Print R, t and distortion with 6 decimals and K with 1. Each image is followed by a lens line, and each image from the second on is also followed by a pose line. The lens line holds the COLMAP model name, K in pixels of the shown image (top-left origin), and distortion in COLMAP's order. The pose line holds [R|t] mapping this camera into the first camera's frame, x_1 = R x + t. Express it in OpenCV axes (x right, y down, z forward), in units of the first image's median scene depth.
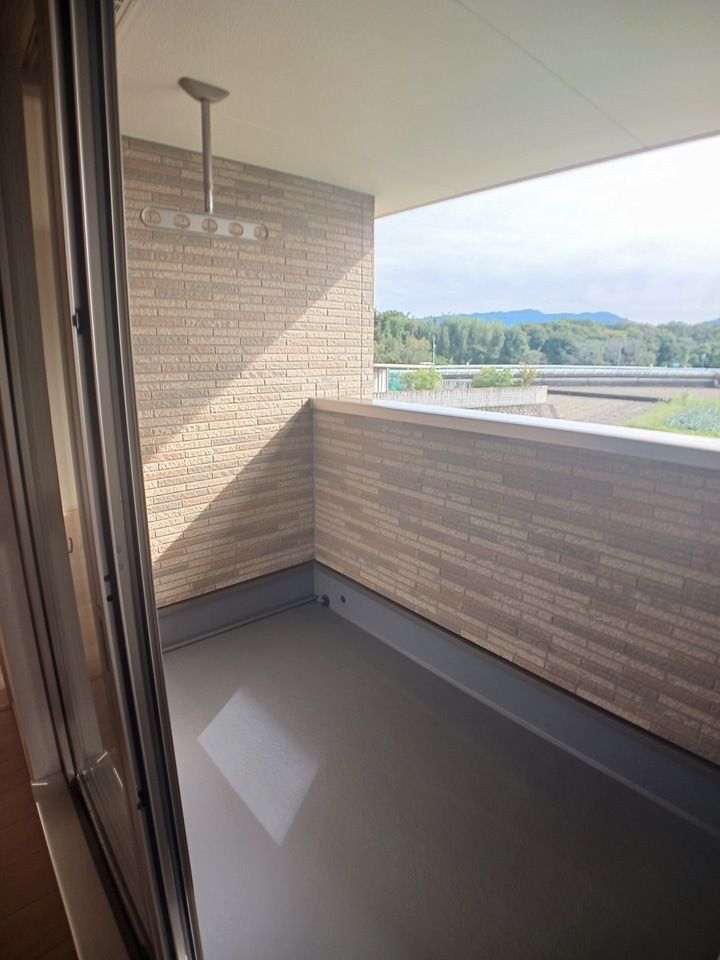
lens RADIAL K [[511.0, 0, 360.0], [0, 511.0, 480.0], [0, 0, 1]] dist [-0.061616, 0.041623]
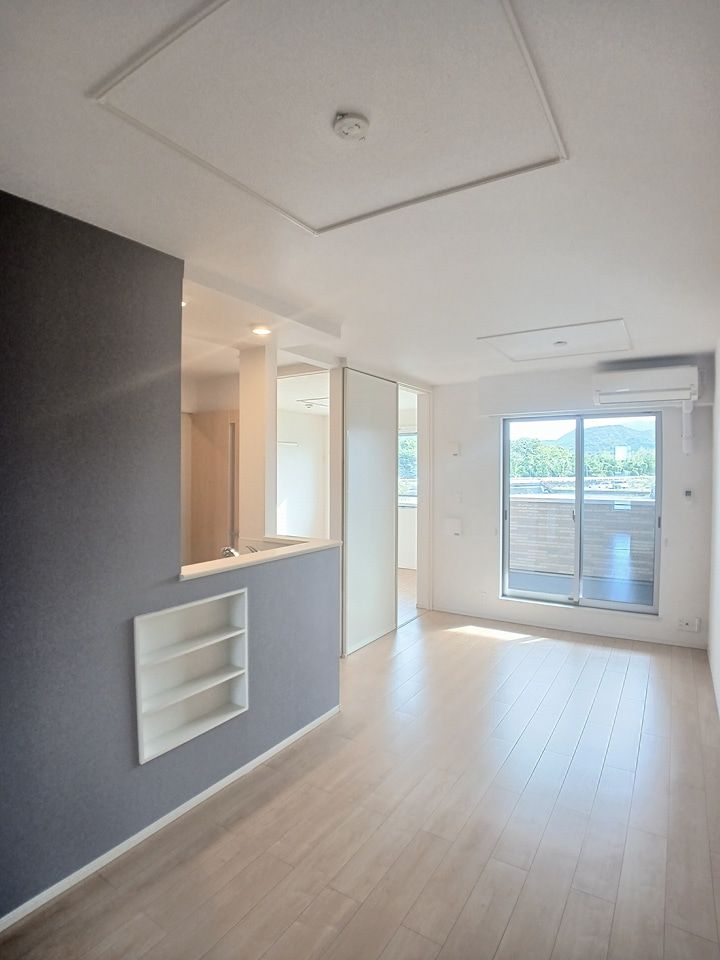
lens RADIAL K [[511.0, 0, 360.0], [0, 511.0, 480.0], [0, 0, 1]] dist [-0.061616, 0.041623]
pose [[0.961614, -0.017782, 0.273830, -1.632062], [0.077643, 0.974751, -0.209359, 0.296569], [-0.263194, 0.222584, 0.938715, -1.509318]]
